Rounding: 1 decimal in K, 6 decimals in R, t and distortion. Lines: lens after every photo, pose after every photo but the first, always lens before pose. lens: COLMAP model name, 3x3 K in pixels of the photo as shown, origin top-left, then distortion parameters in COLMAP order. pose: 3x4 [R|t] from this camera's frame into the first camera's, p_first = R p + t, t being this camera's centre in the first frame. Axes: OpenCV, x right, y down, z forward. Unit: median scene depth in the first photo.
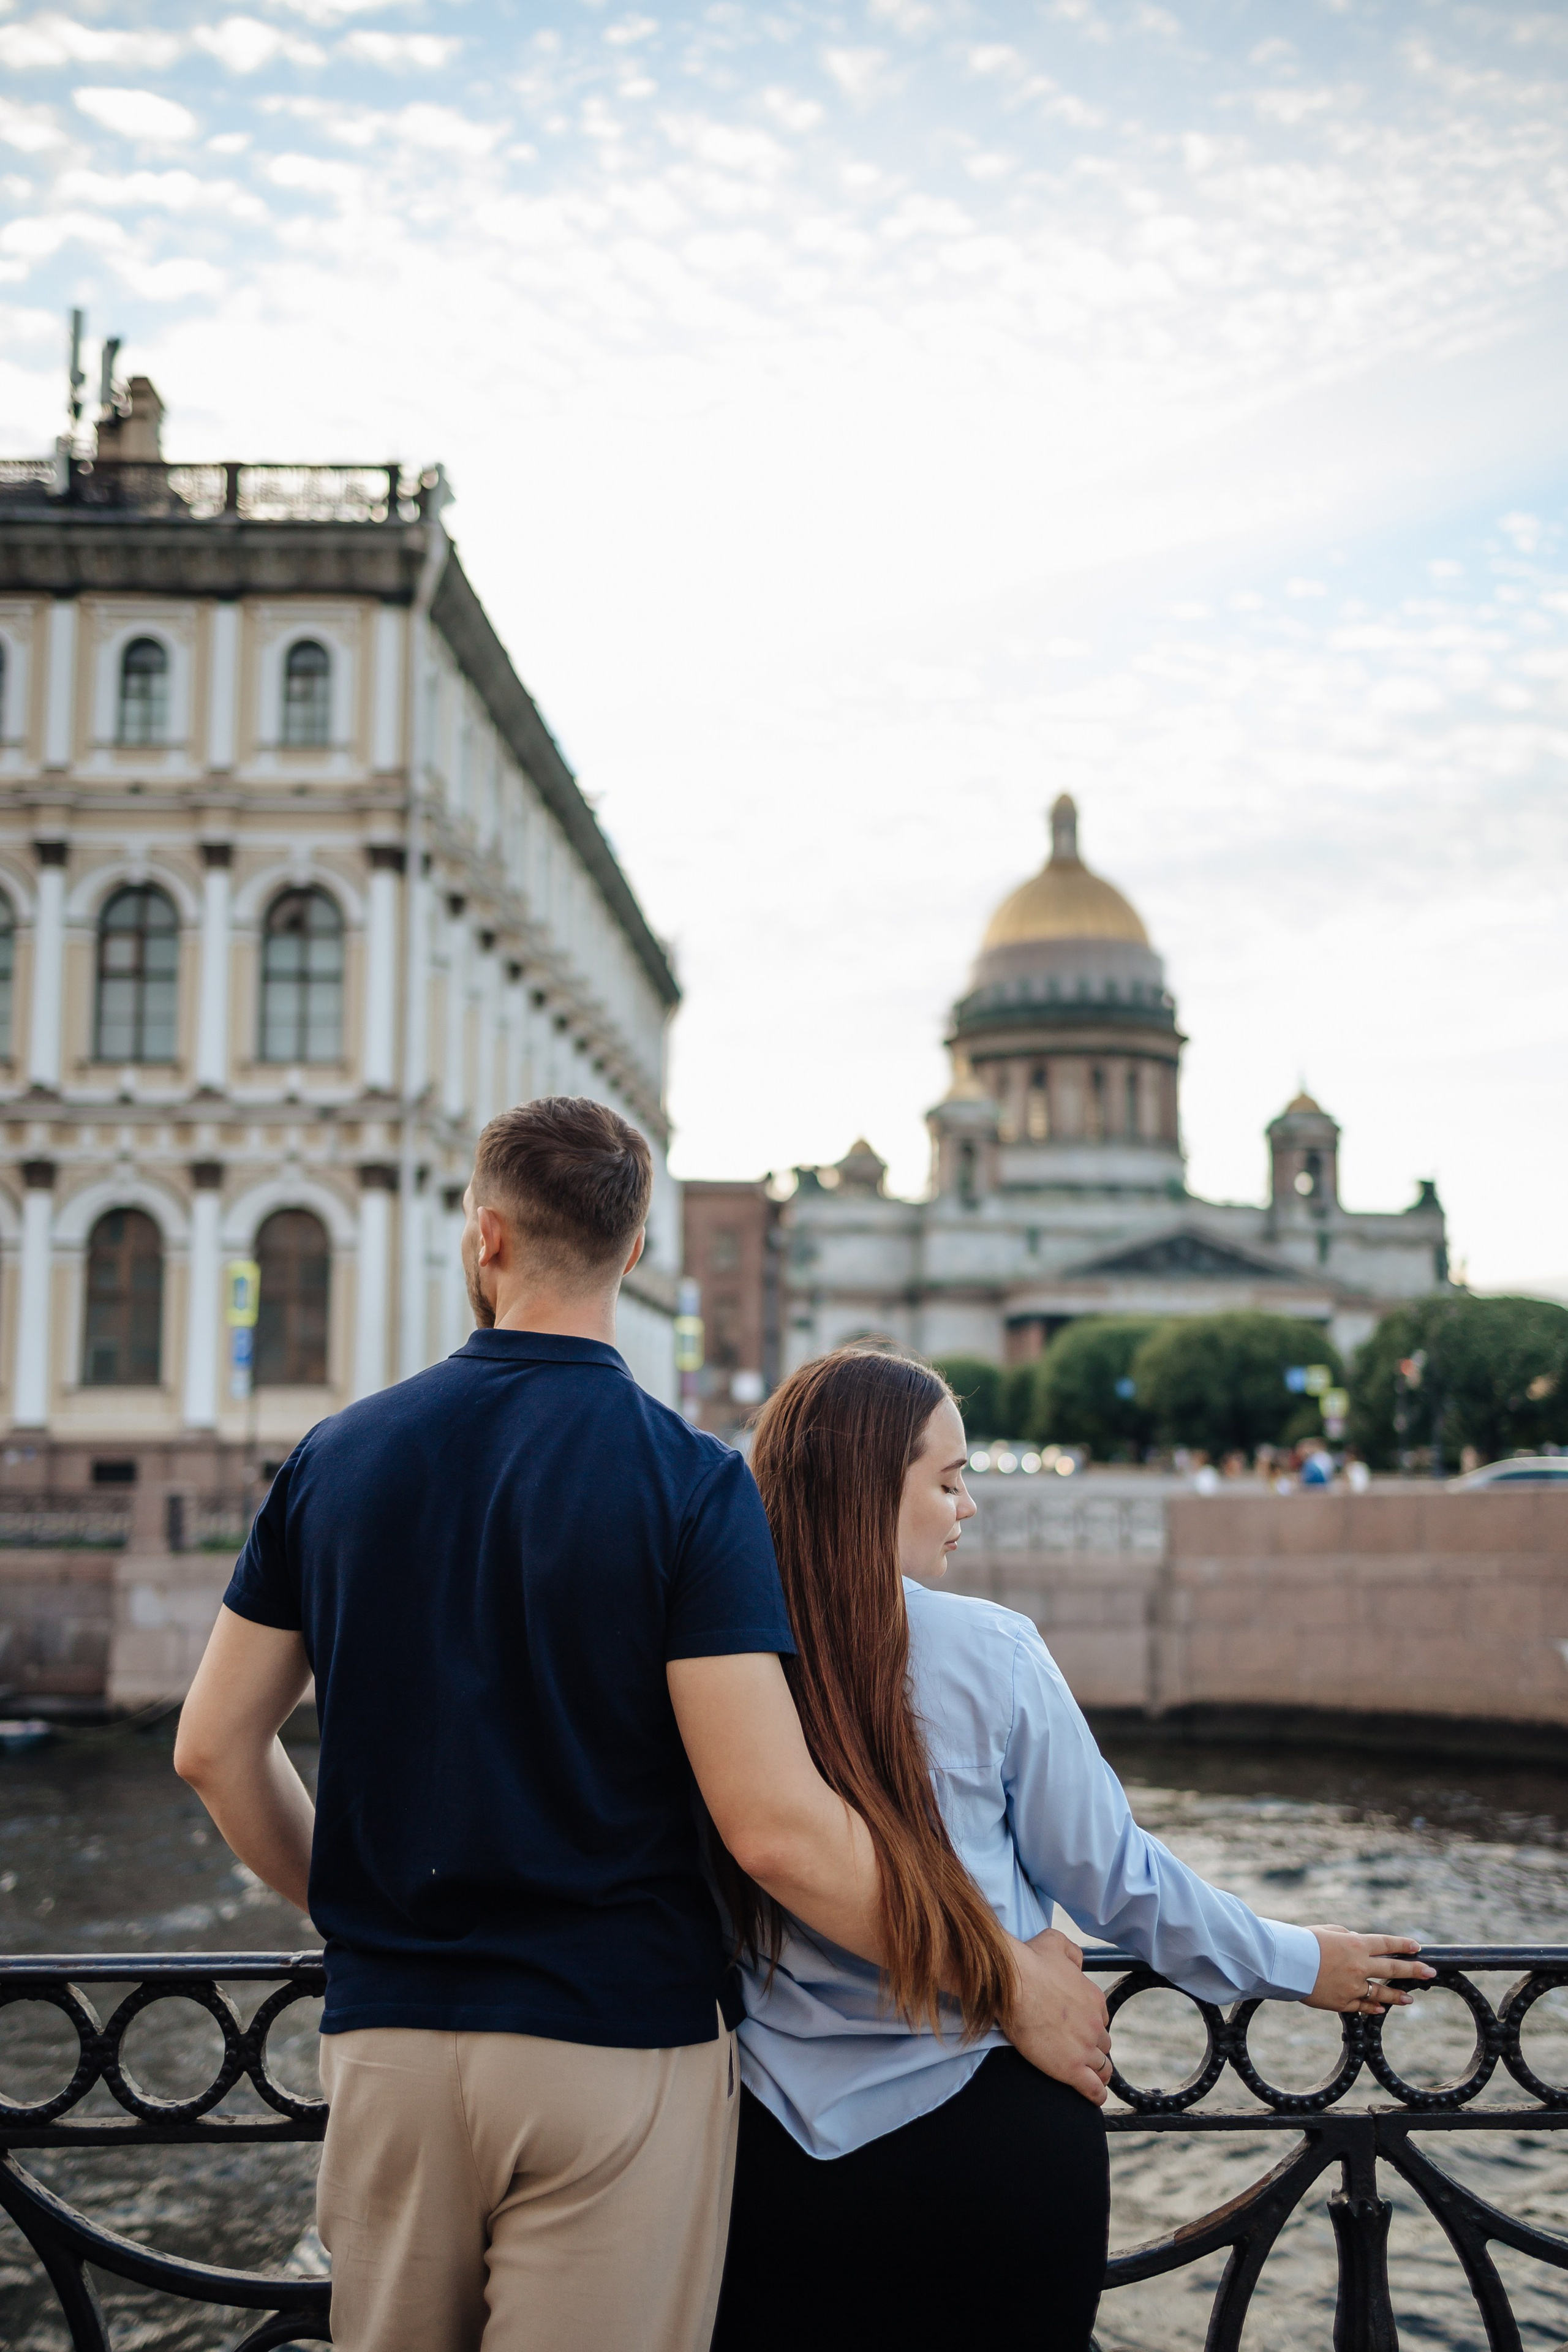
lens RADIAL K [[2008.0, 0, 816.9], [0, 2008.0, 1261.9], [0, 0, 1]] dist [0.004931, 0.000822]
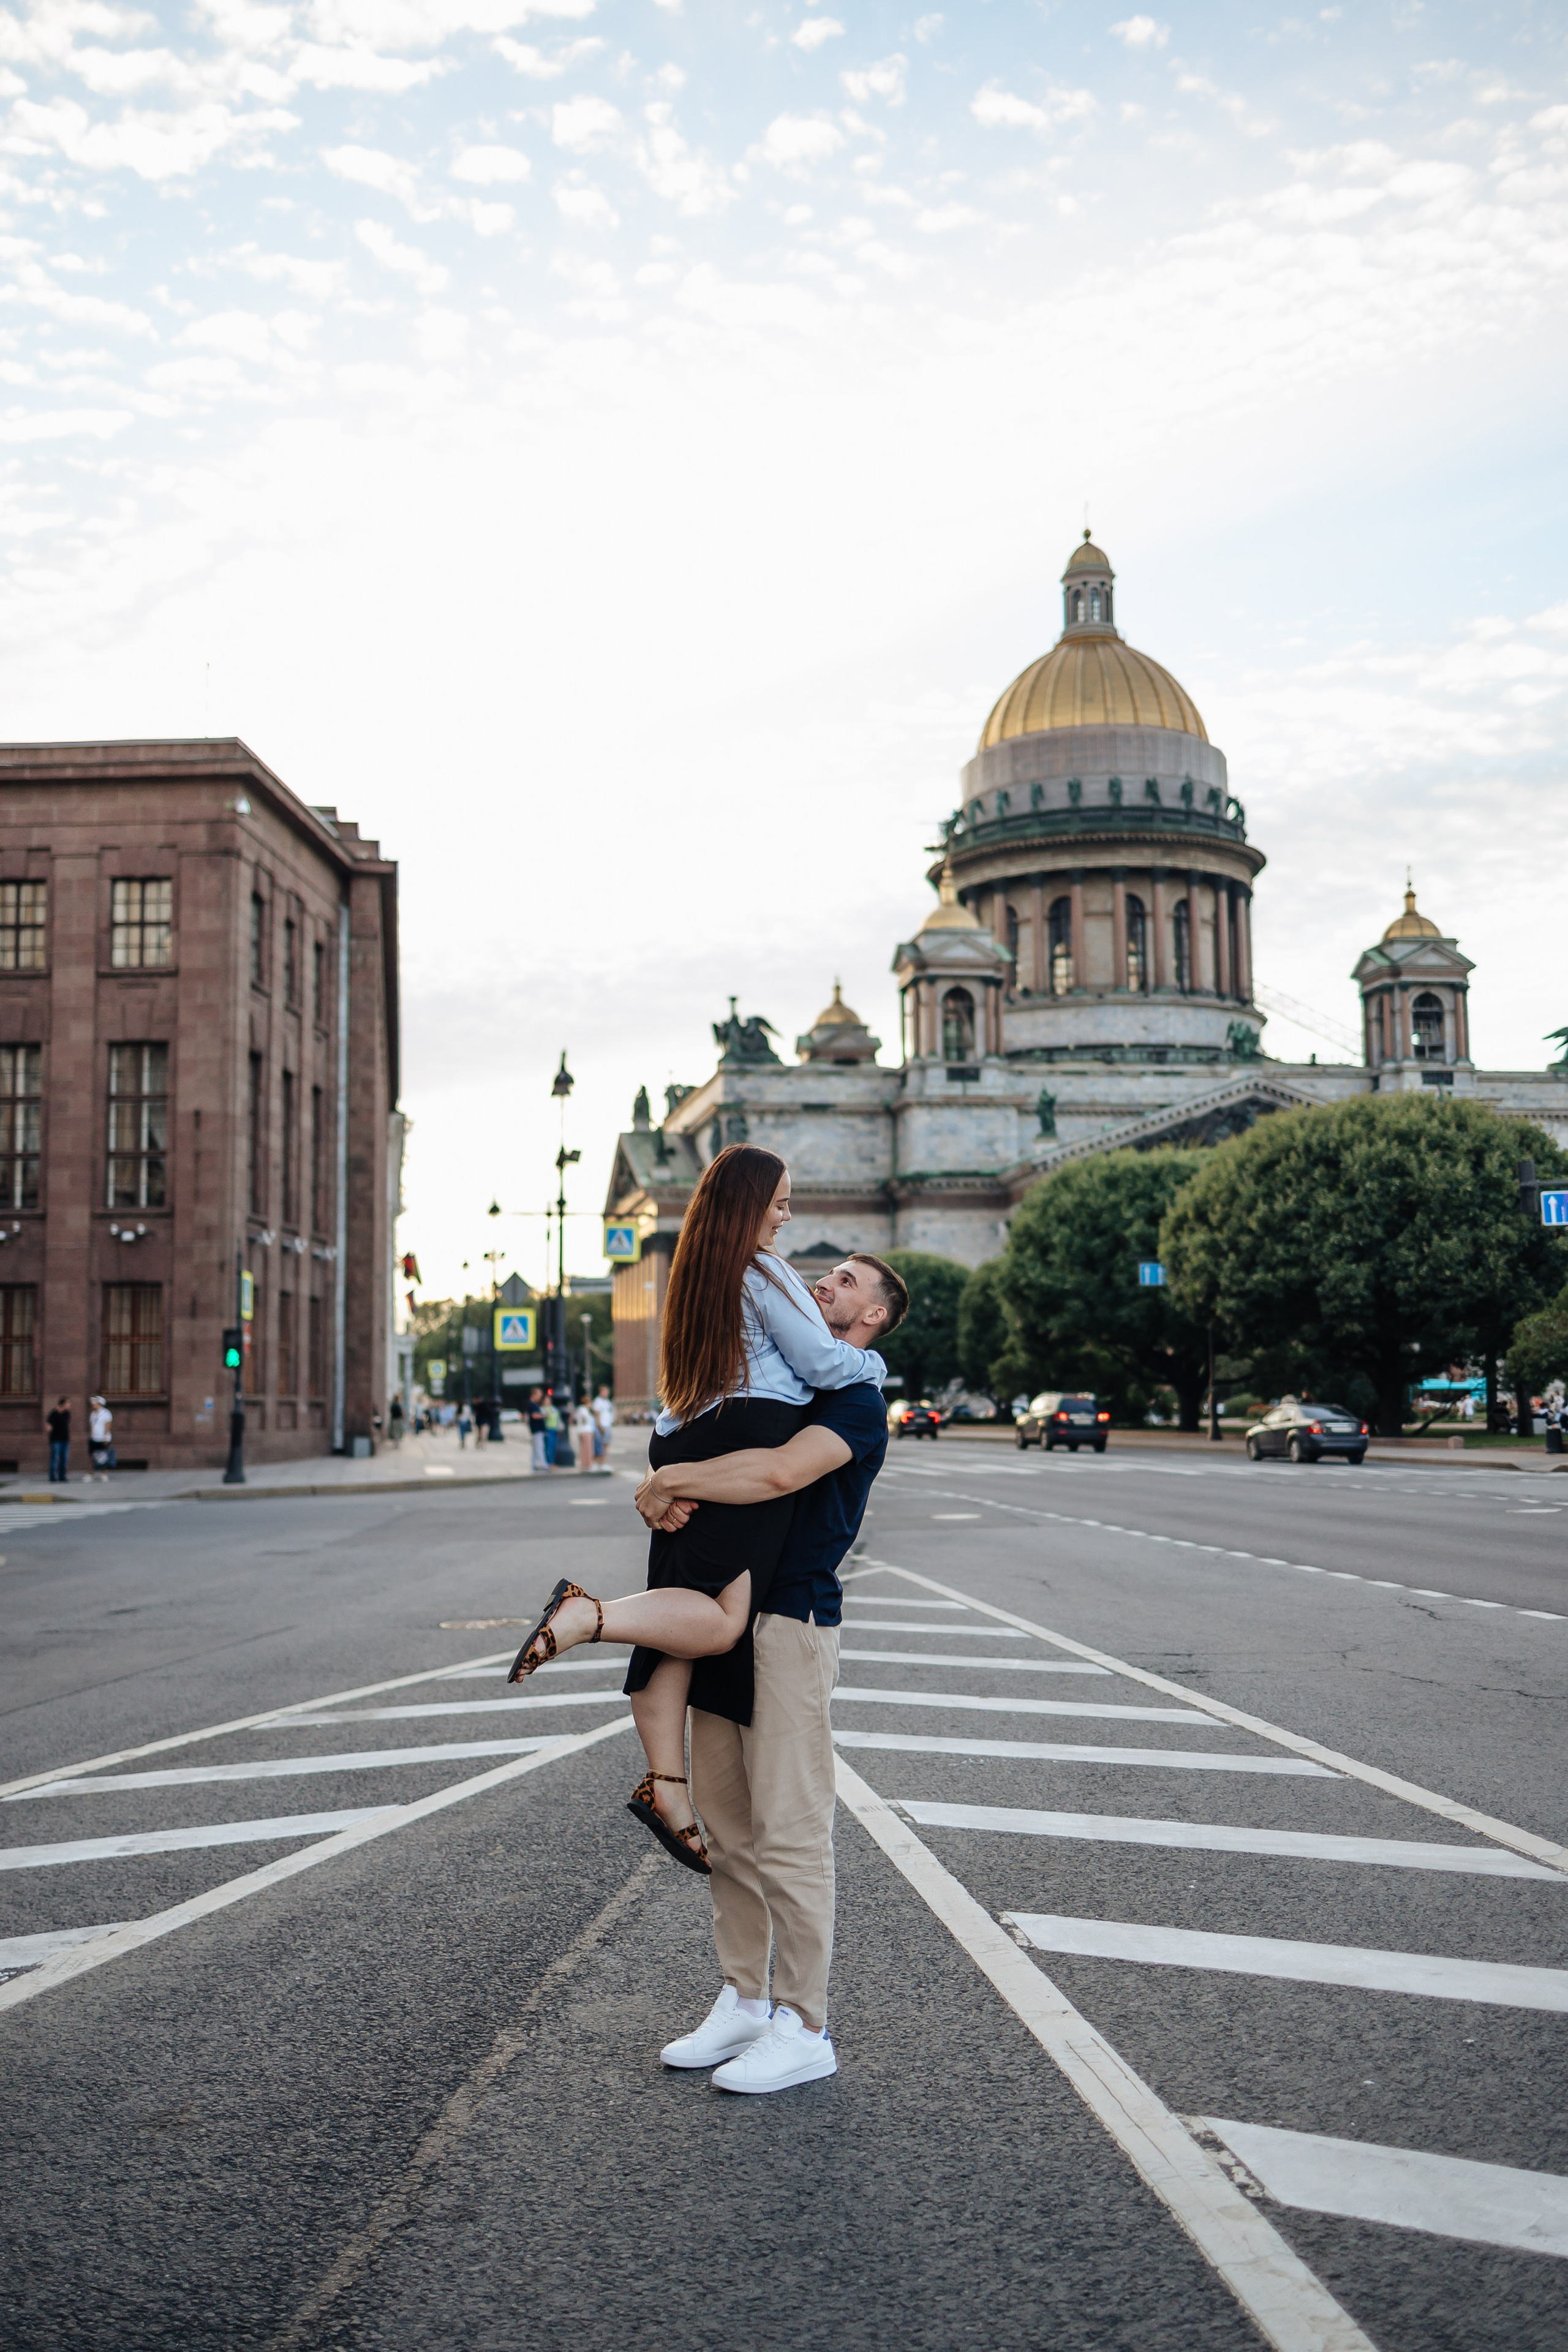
lens RADIAL K [[2238.1, 0, 784.0], [0, 2238.1, 1176.0], [0, 0, 1]] dist [0.013915, -0.017573]
pose [[0.999024, -0.020242, -0.039269, 0.055803], [0.019799, 0.999736, -0.011640, 0.023701], [0.039494, 0.010851, 0.999161, 0.222263]]
